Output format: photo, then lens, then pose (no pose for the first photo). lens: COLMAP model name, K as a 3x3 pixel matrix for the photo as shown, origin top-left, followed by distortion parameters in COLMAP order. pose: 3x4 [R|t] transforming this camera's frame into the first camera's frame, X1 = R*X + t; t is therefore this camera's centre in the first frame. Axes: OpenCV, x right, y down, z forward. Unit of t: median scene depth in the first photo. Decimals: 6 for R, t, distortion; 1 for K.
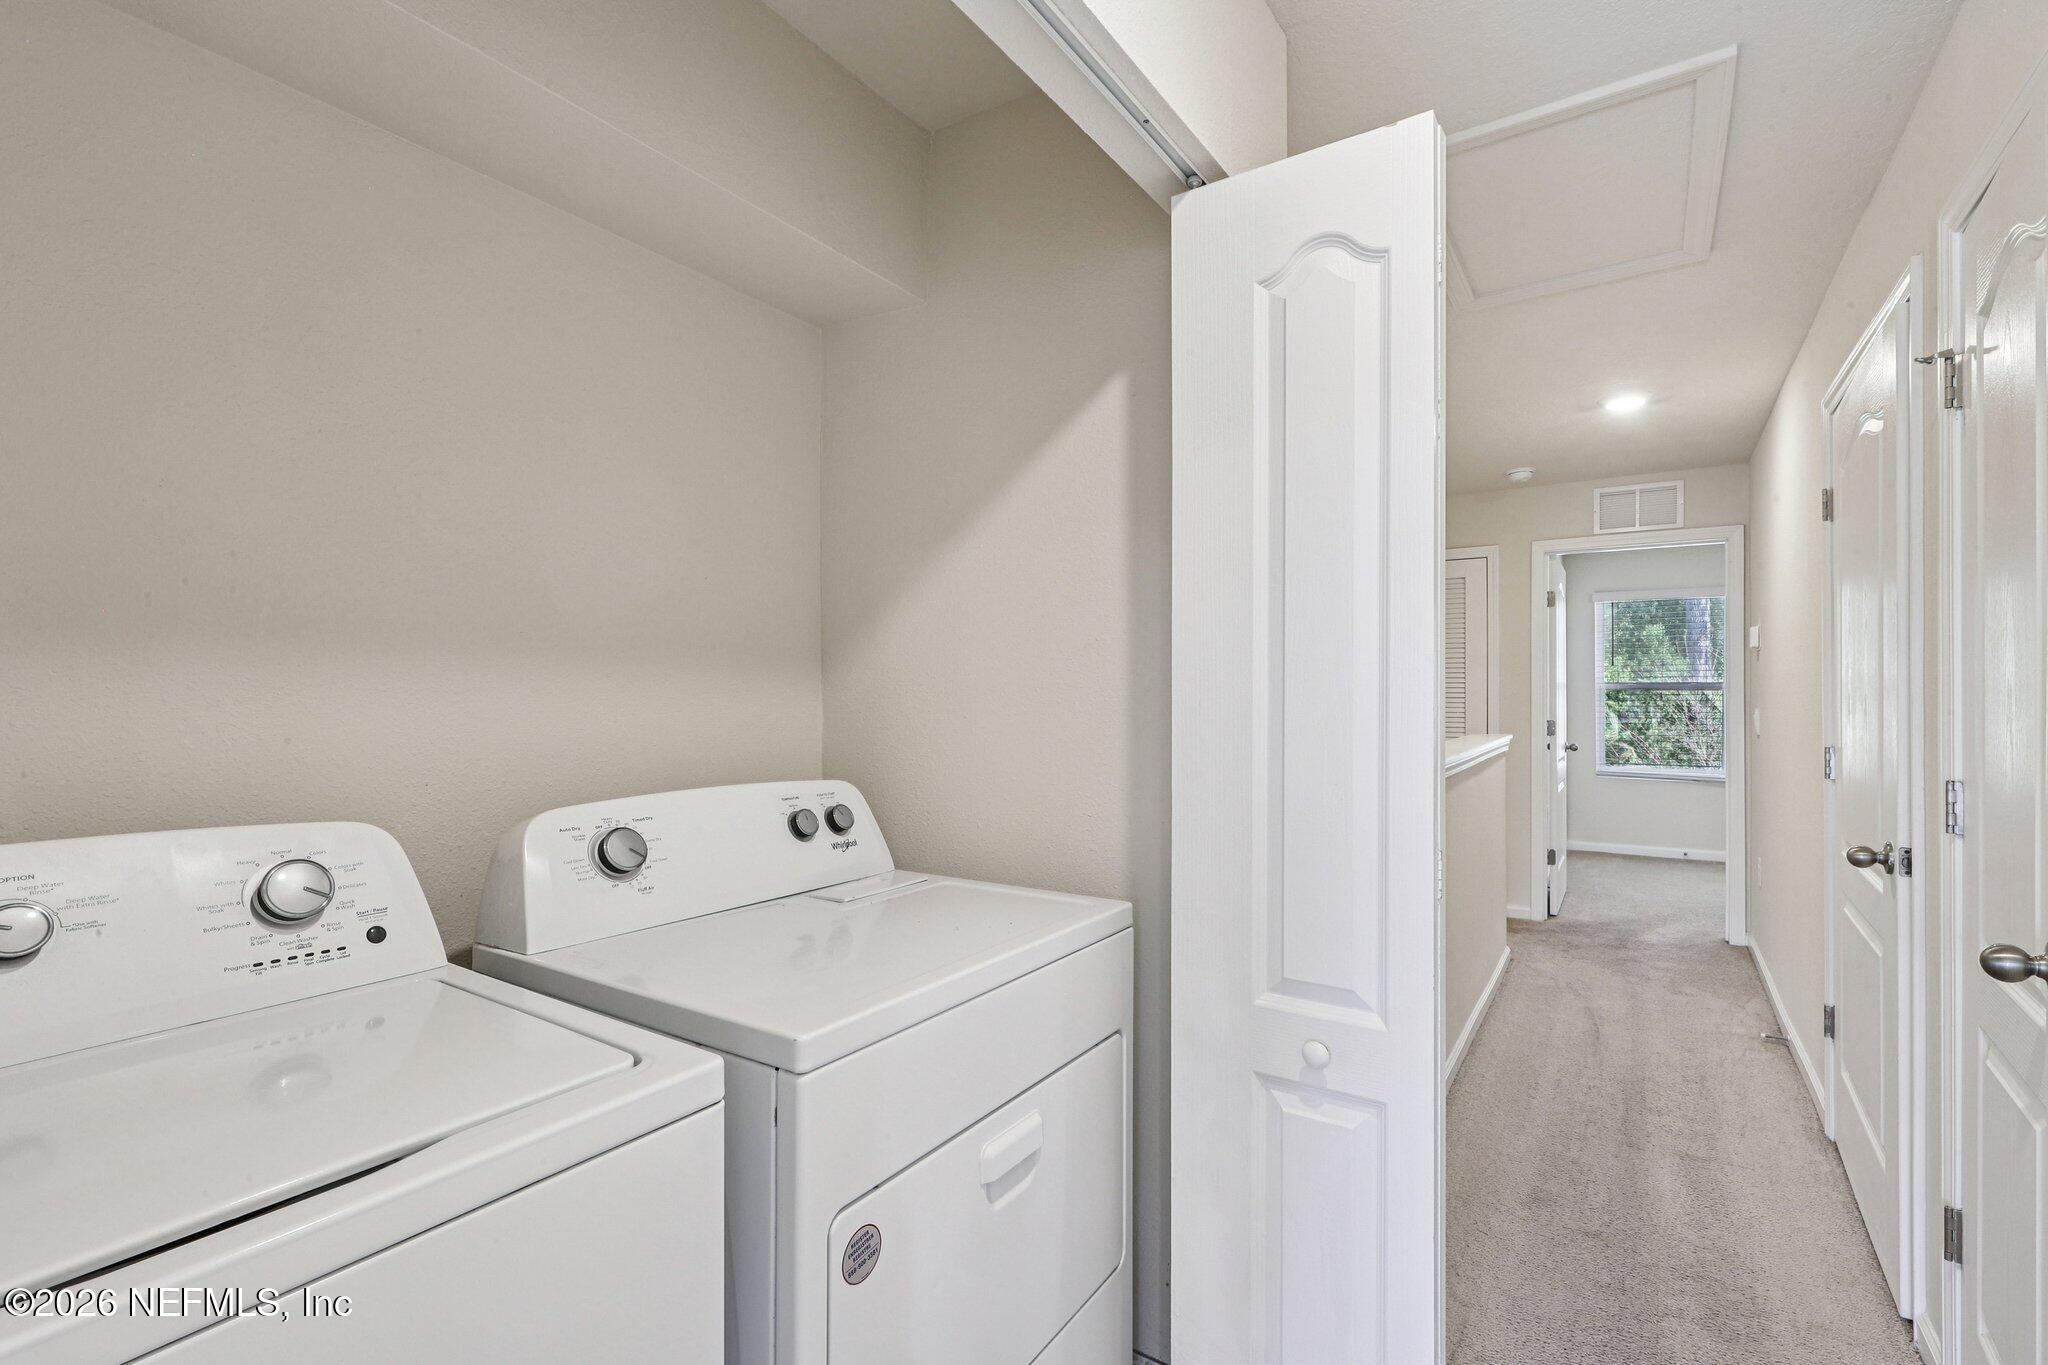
lens RADIAL K [[919.2, 0, 1022.7], [0, 919.2, 687.7], [0, 0, 1]] dist [0.000896, -0.000061]
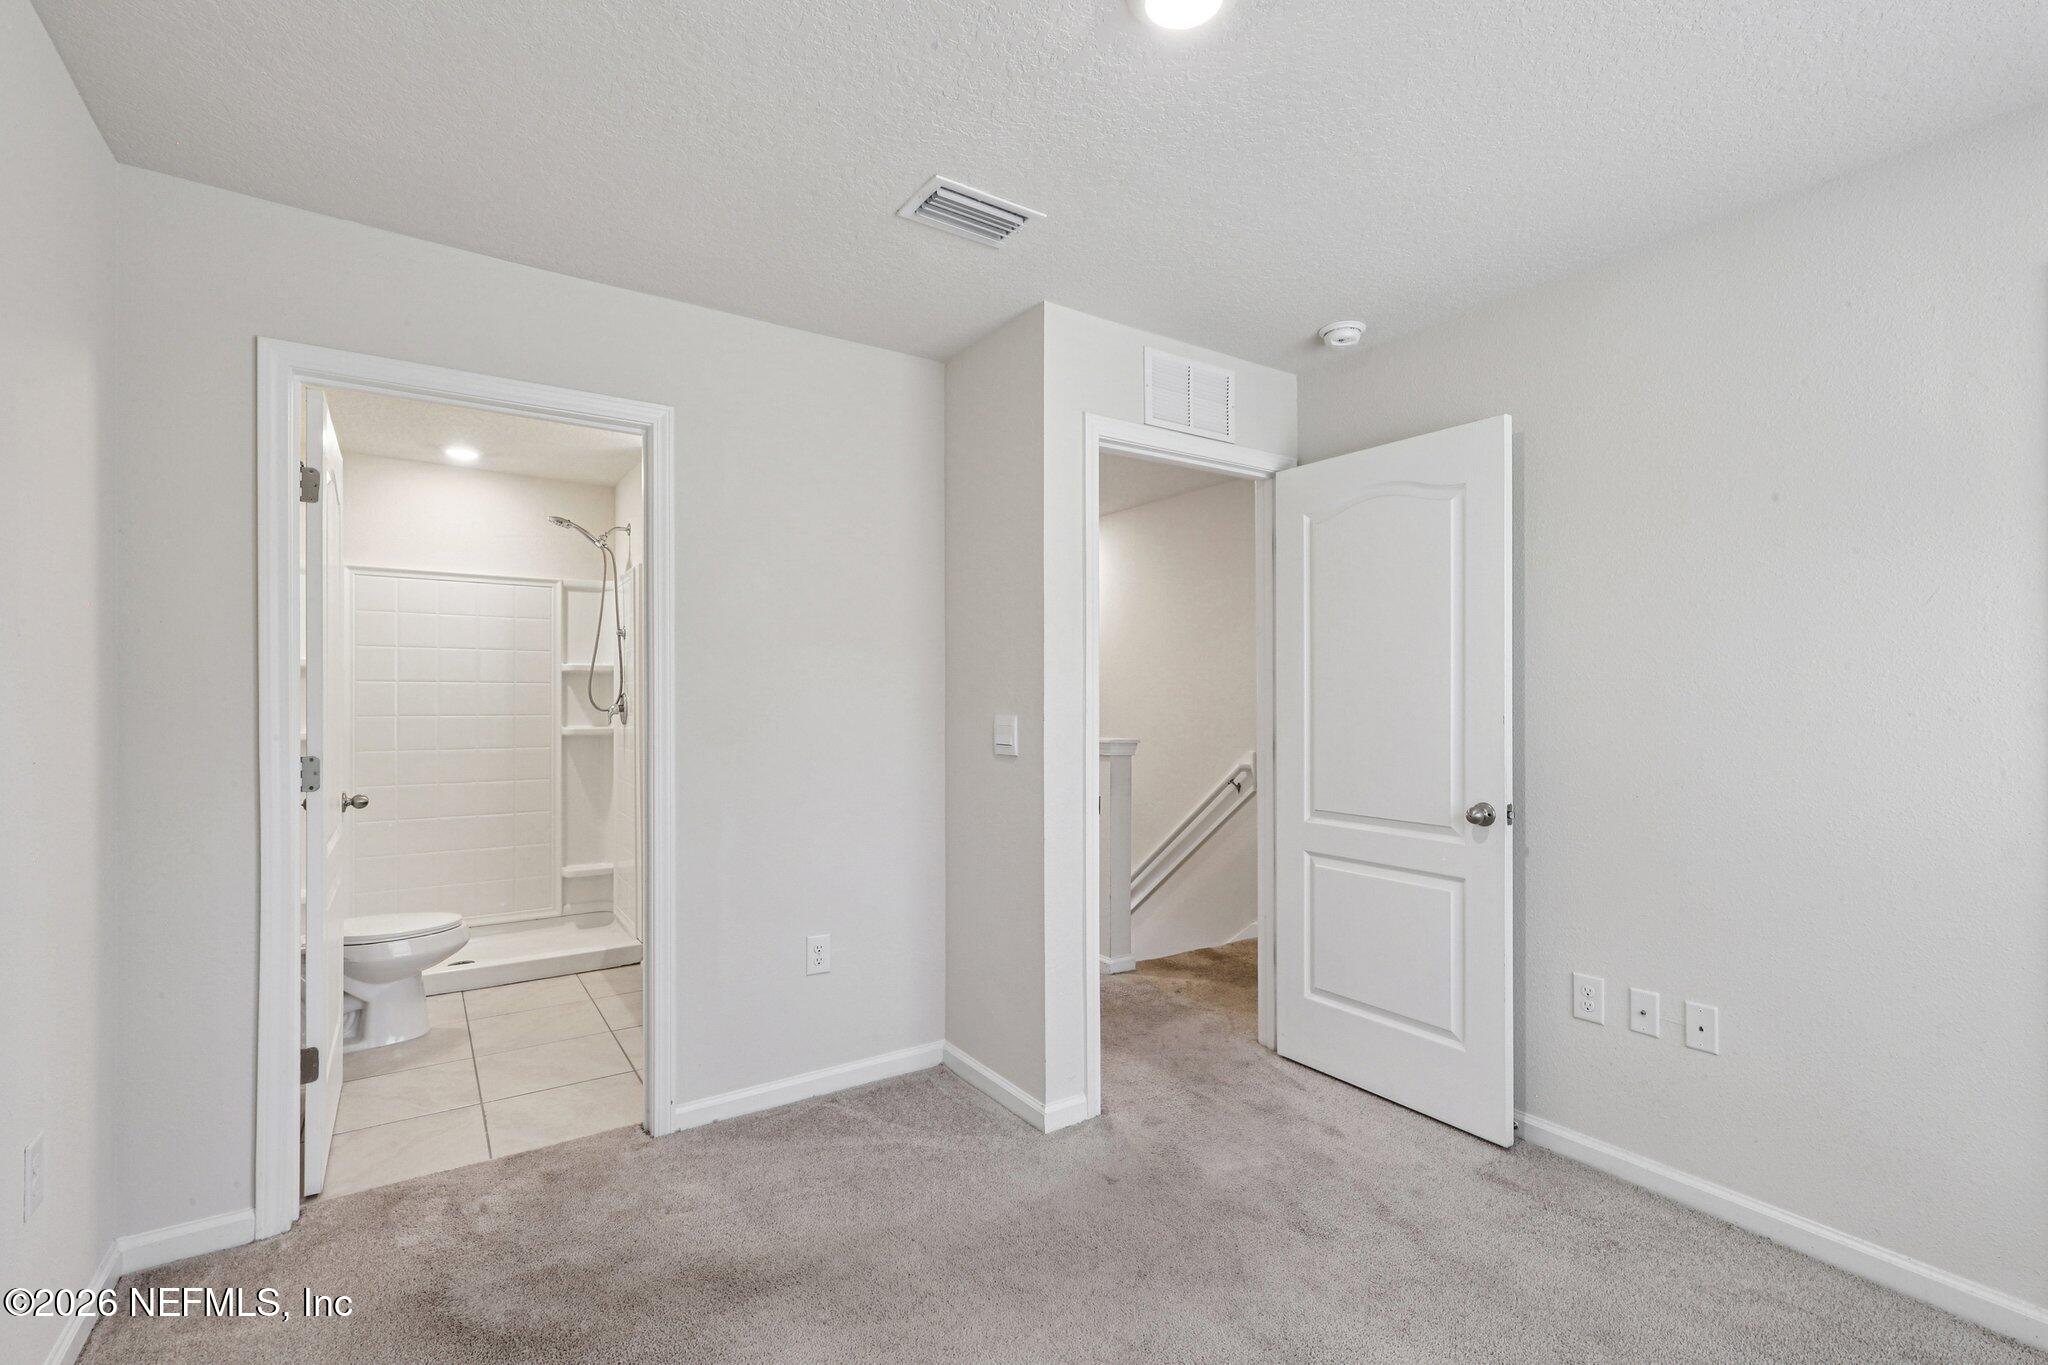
lens RADIAL K [[919.2, 0, 1025.4], [0, 919.2, 685.8], [0, 0, 1]] dist [0.000896, -0.000061]
pose [[0.383687, -0.001352, 0.923462, 0.307163], [0.003986, 0.999992, -0.000192, 0.010866], [-0.923455, 0.003755, 0.383689, 0.526204]]
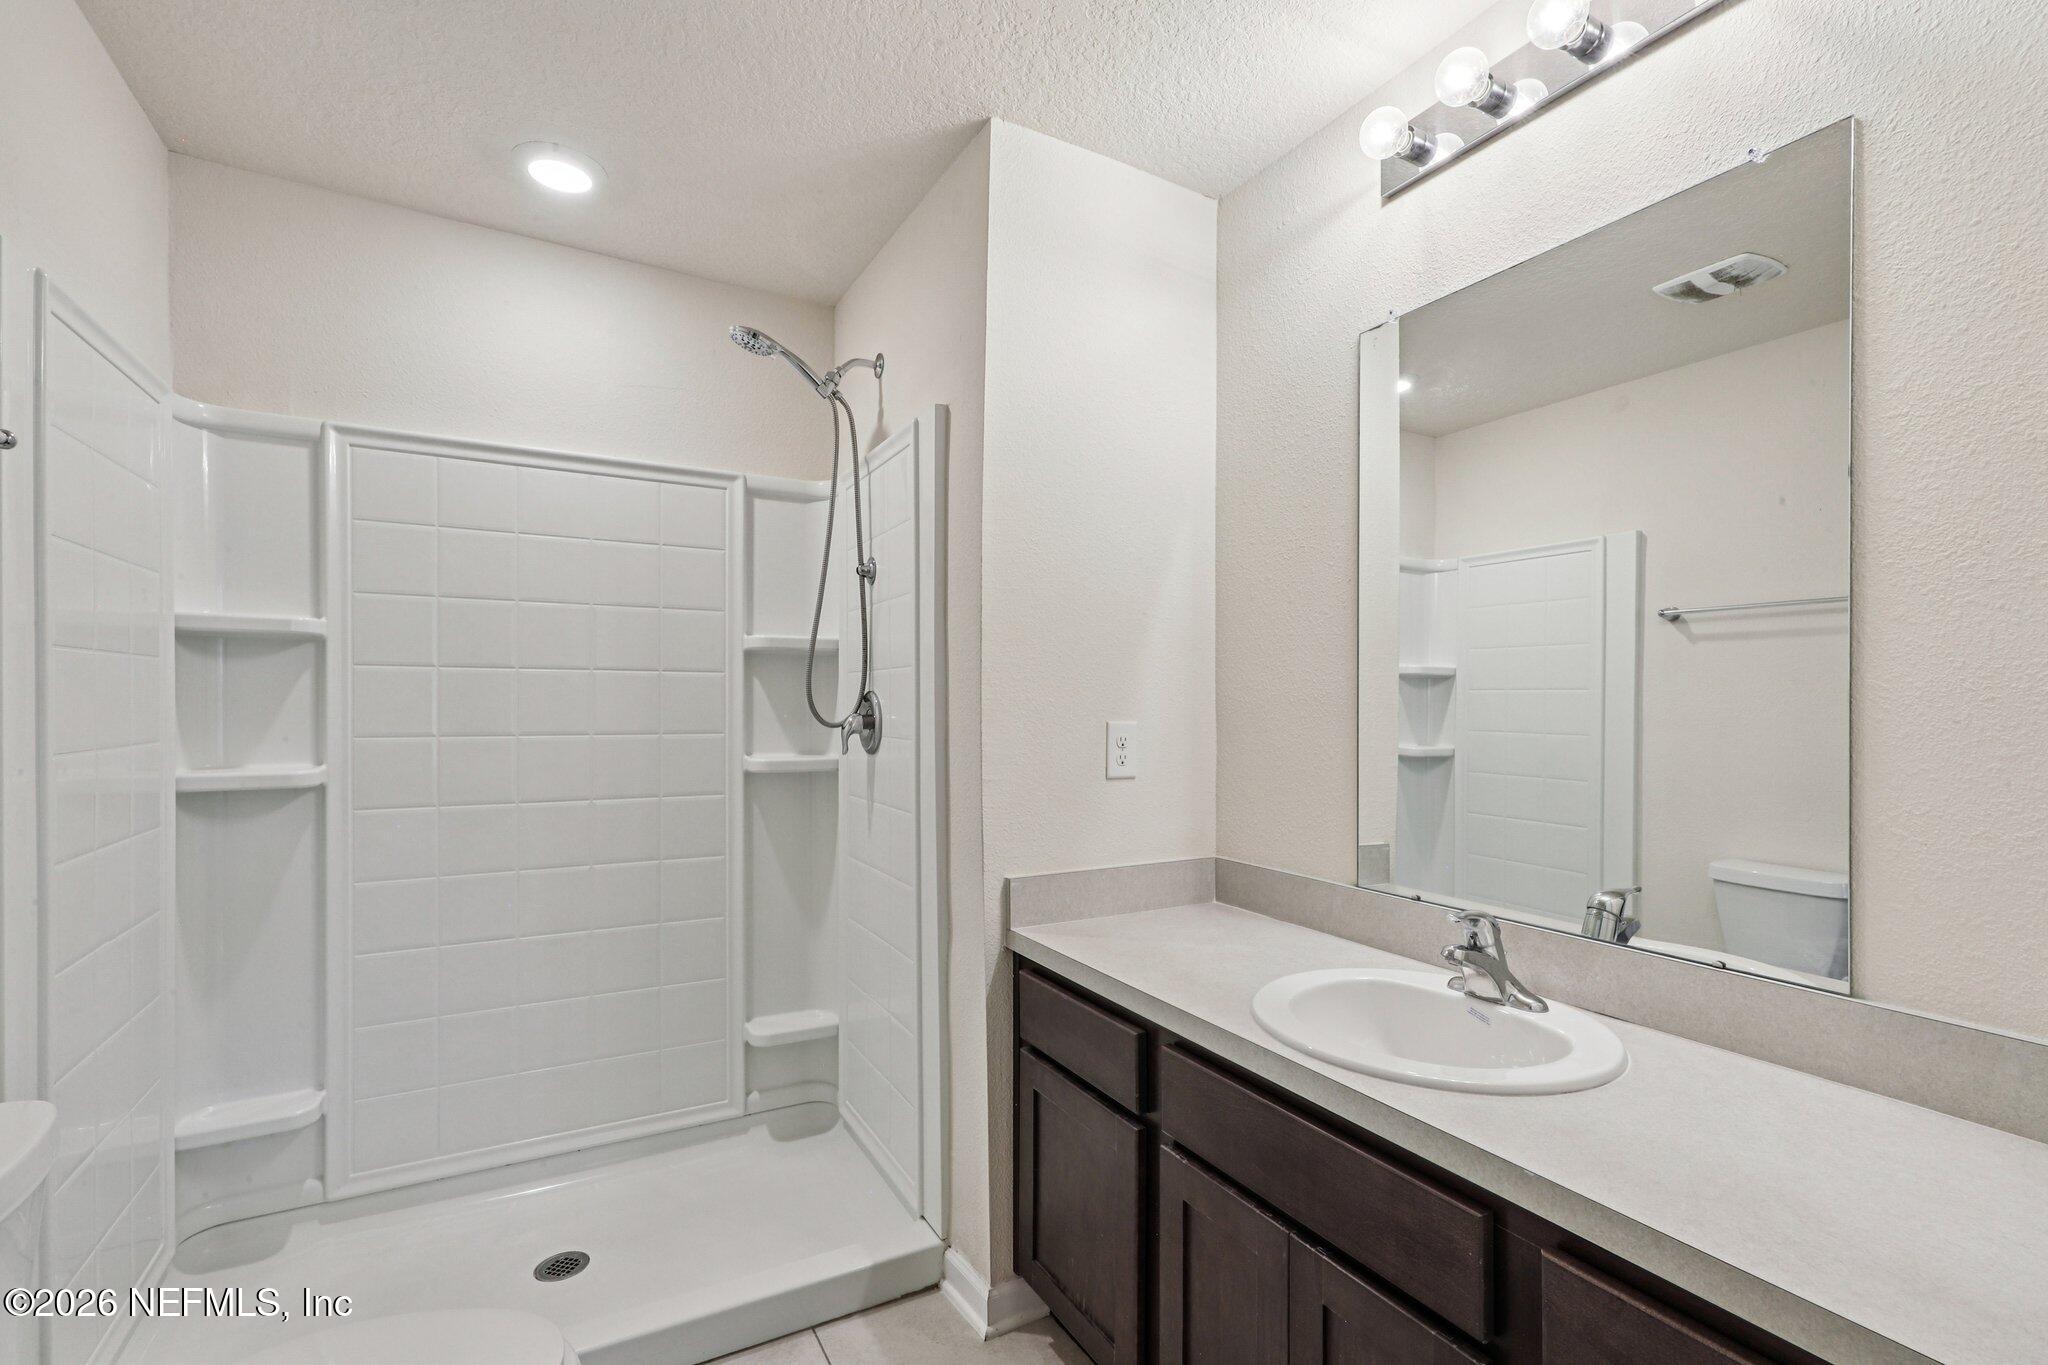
lens RADIAL K [[919.2, 0, 1023.9], [0, 919.2, 695.0], [0, 0, 1]] dist [0.000896, -0.000061]
pose [[0.461336, -0.008912, 0.887181, 0.479967], [0.002117, 0.999958, 0.008944, 0.012500], [-0.887223, -0.002248, 0.461335, 0.764240]]
